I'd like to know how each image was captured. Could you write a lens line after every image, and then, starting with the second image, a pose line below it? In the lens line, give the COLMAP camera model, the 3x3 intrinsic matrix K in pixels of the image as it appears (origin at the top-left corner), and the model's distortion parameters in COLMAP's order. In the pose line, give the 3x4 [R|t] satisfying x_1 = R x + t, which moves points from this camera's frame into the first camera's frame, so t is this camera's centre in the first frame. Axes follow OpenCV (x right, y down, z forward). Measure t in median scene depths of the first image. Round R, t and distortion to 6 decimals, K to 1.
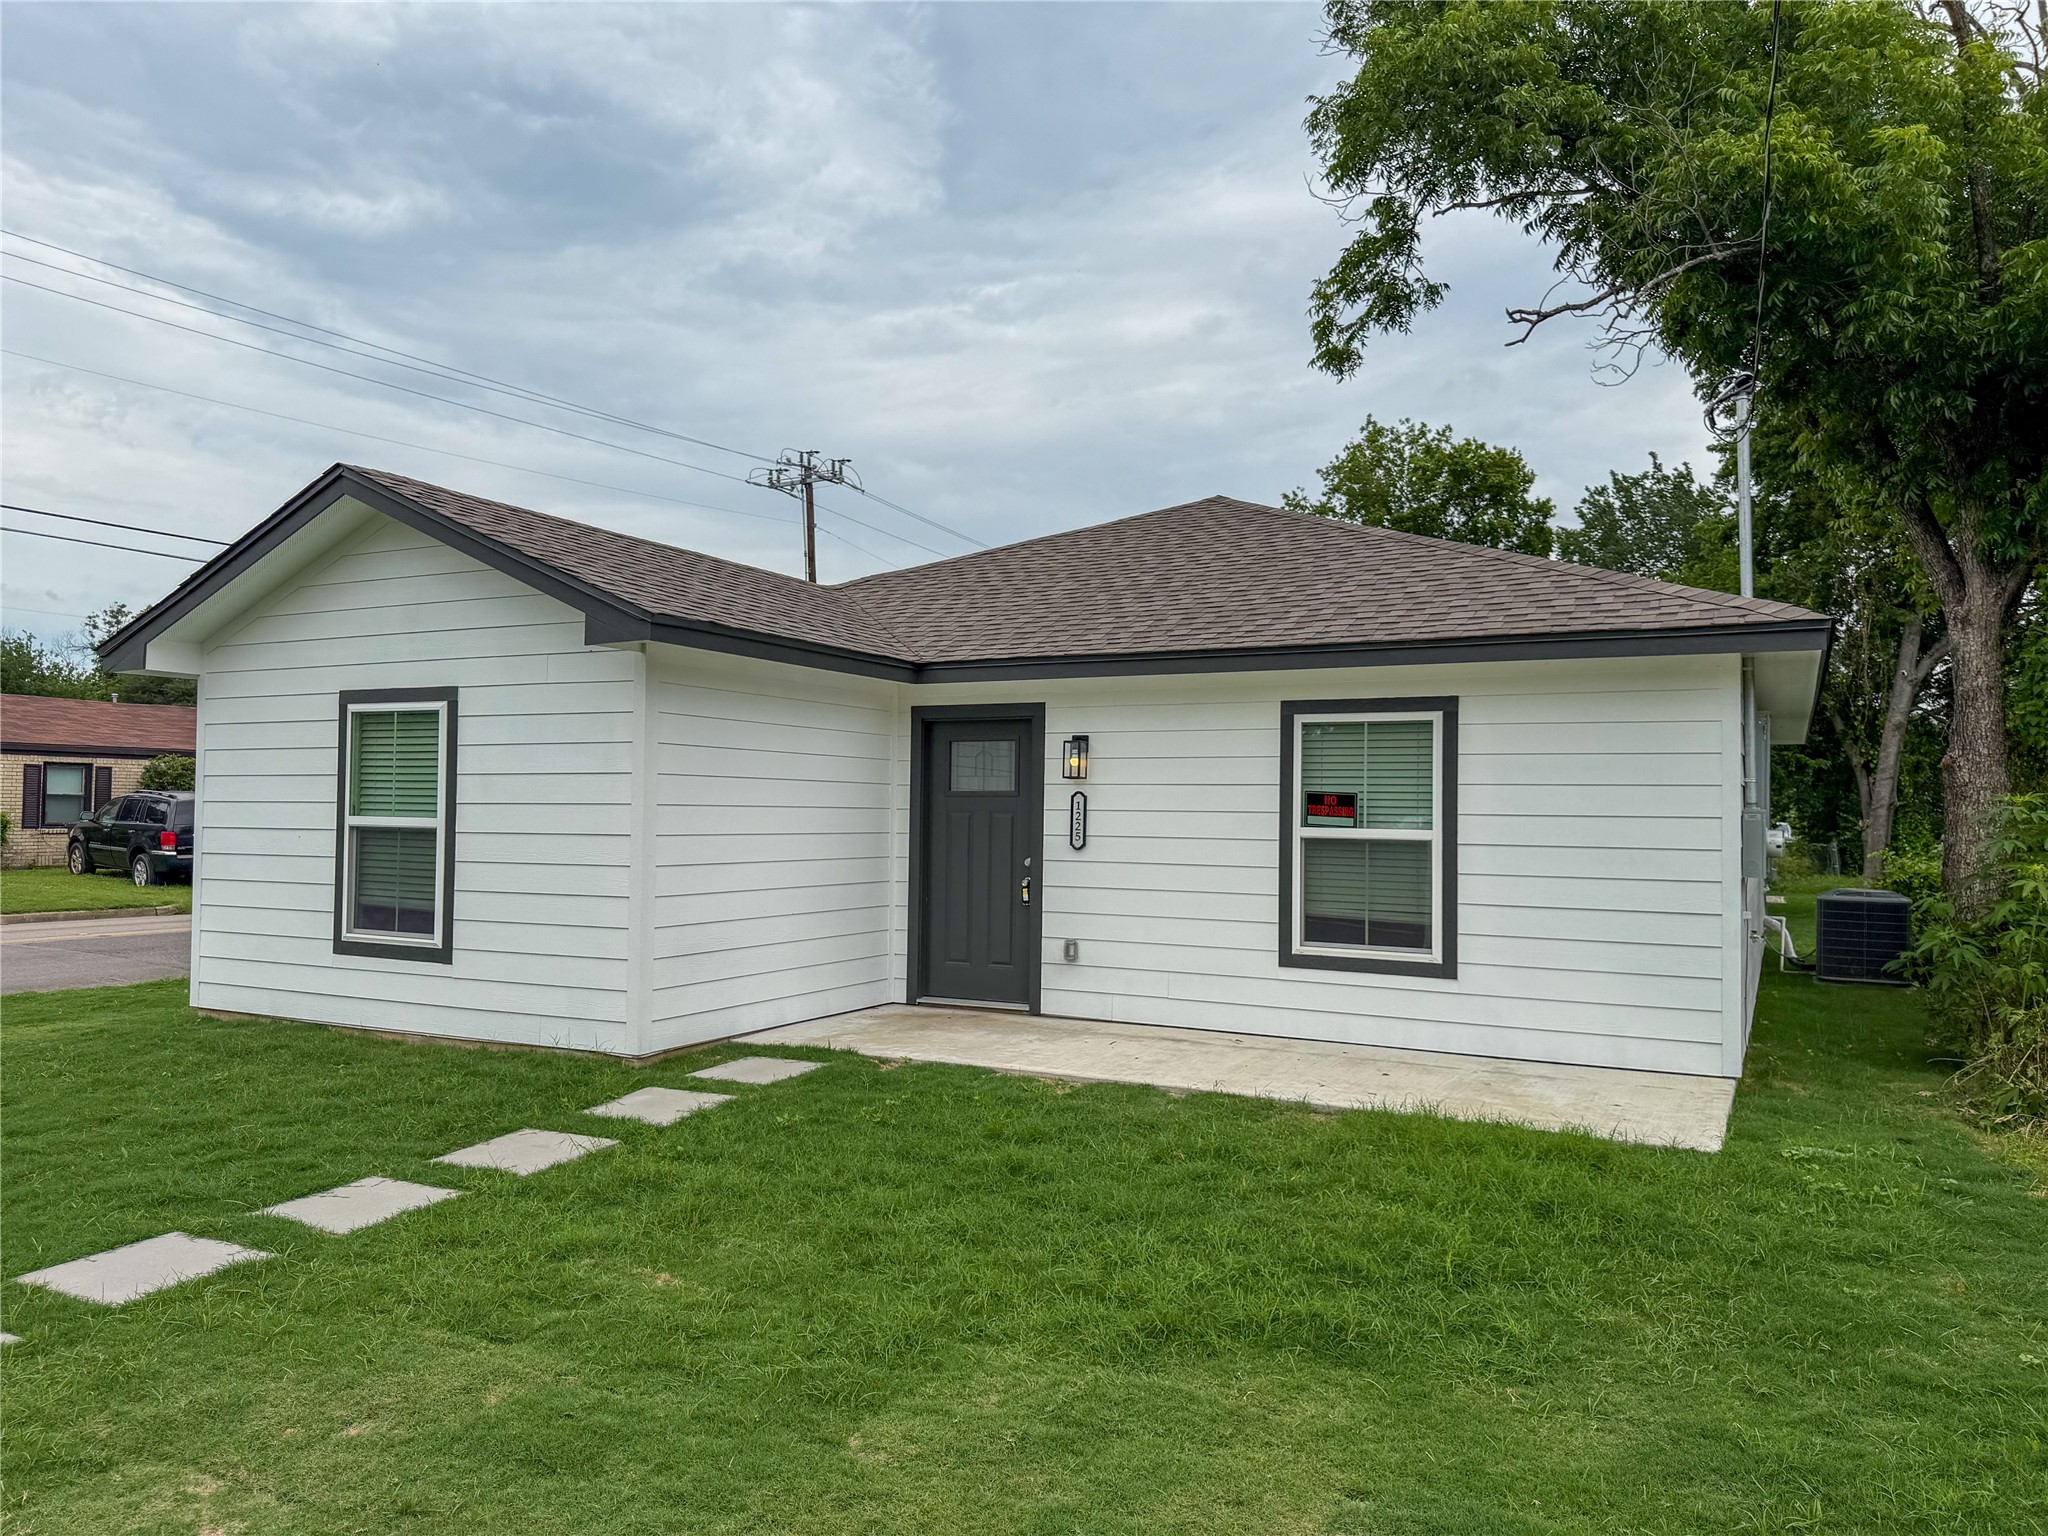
lens RADIAL K [[1454.6, 0, 1028.8], [0, 1454.6, 766.8], [0, 0, 1]] dist [0.087380, -0.113232]
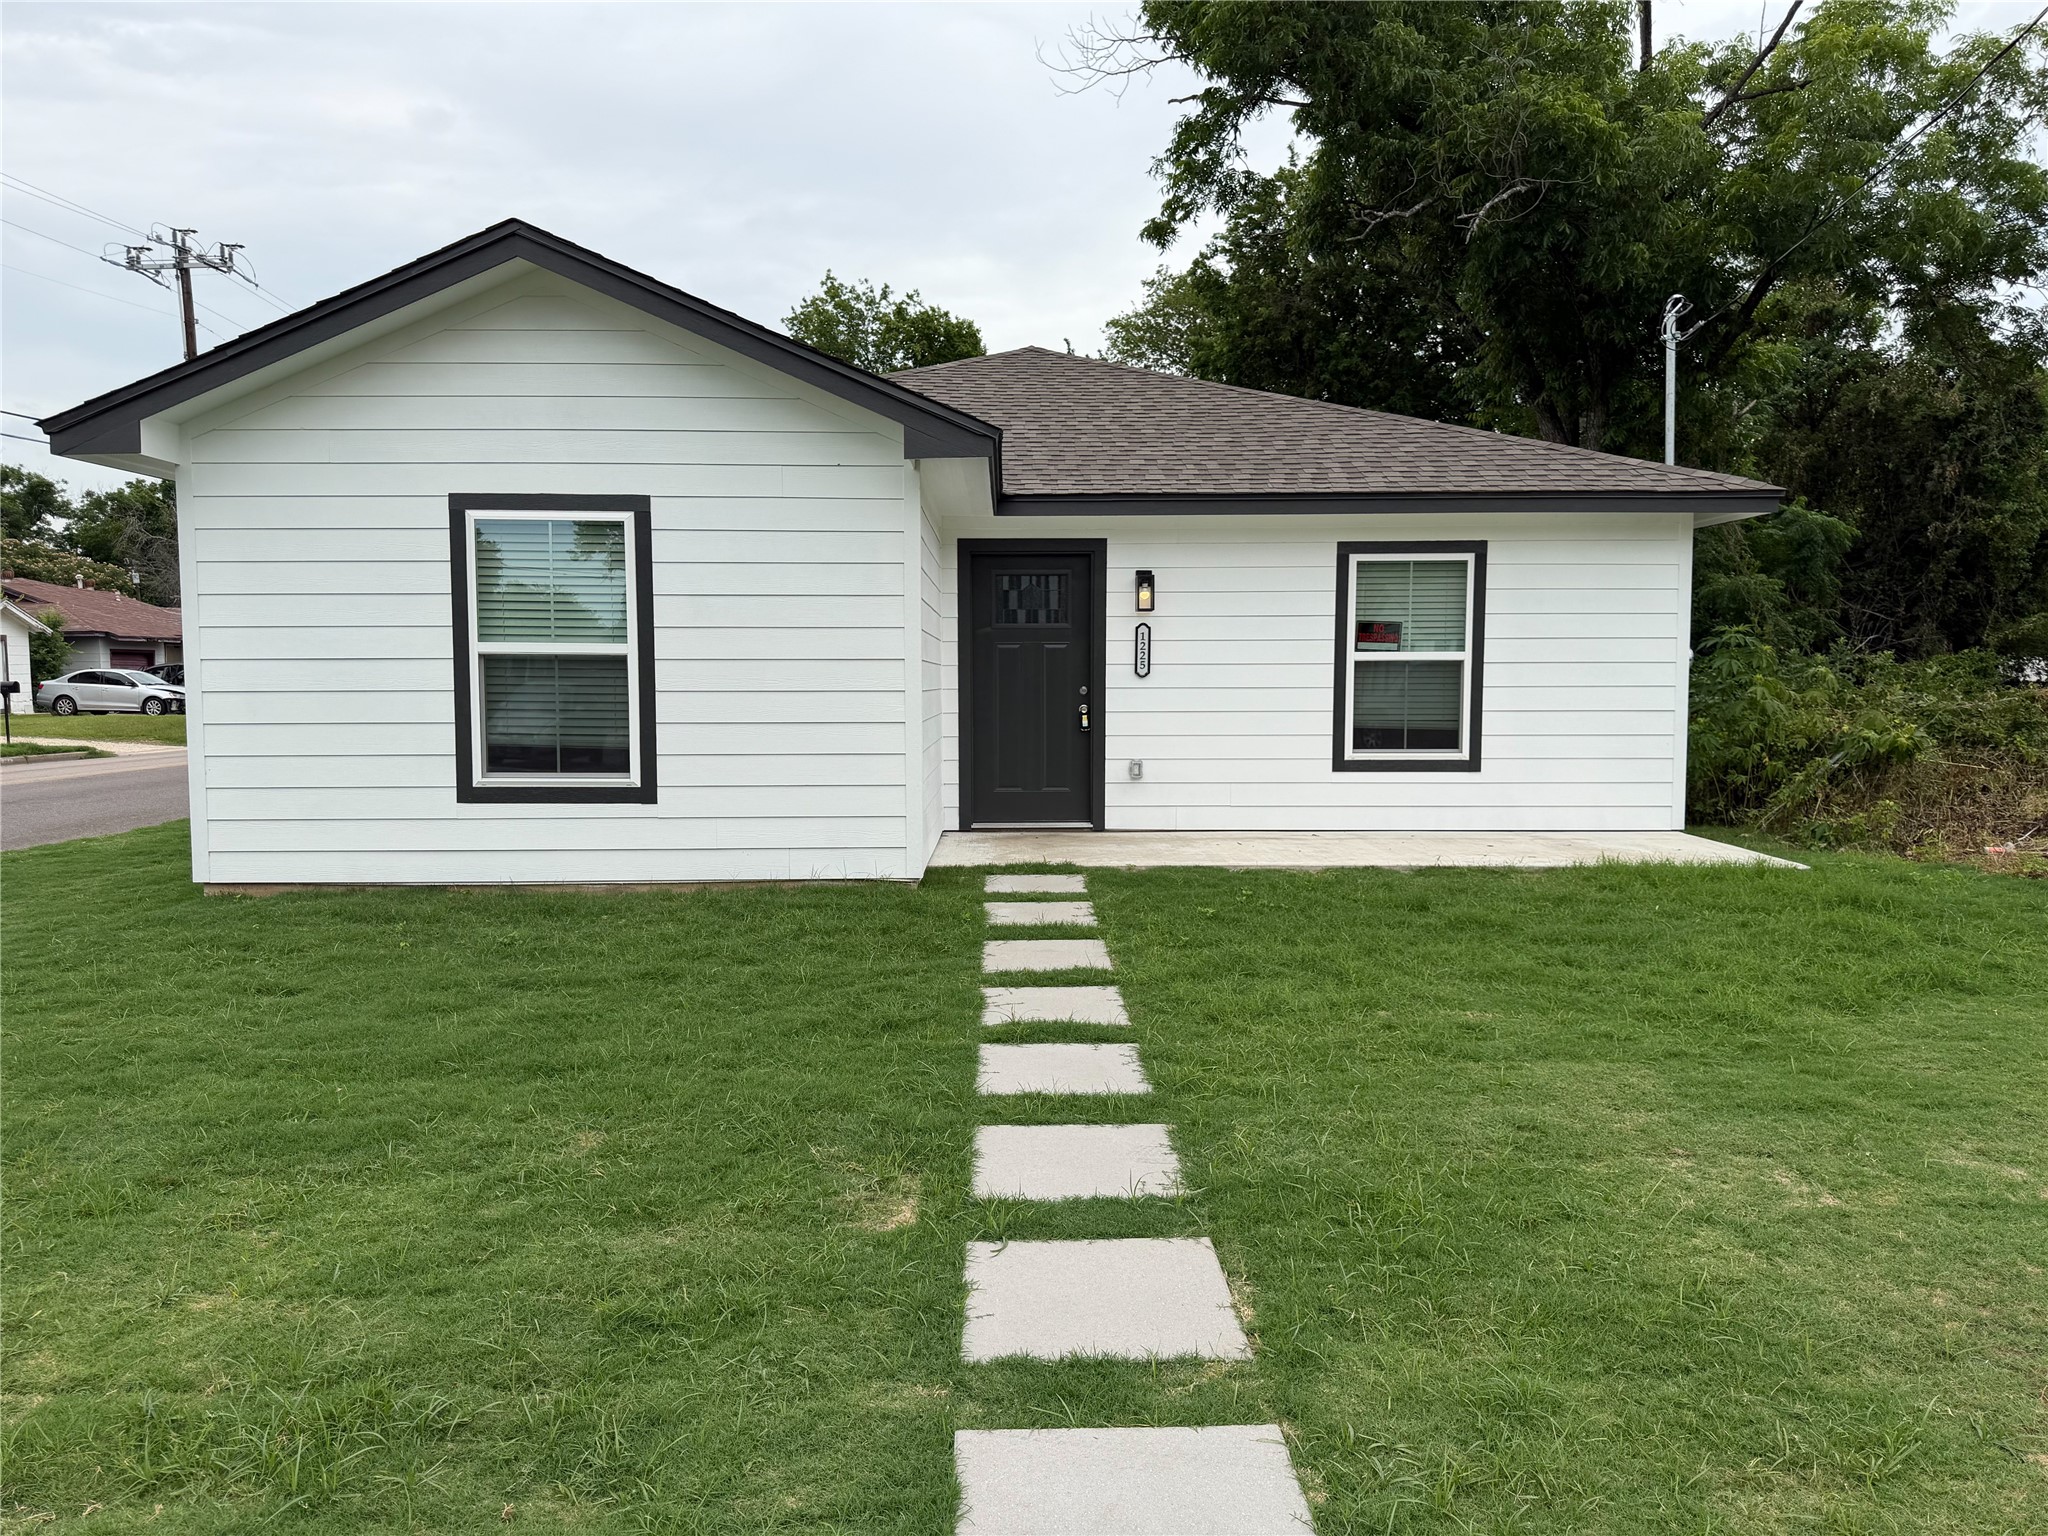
lens RADIAL K [[1438.5, 0, 1025.5], [0, 1438.5, 800.1], [0, 0, 1]] dist [0.095049, -0.115311]
pose [[0.881195, -0.052401, 0.469840, -0.593943], [-0.003086, 0.993179, 0.116558, 0.024939], [-0.472743, -0.104160, 0.875023, 0.097253]]
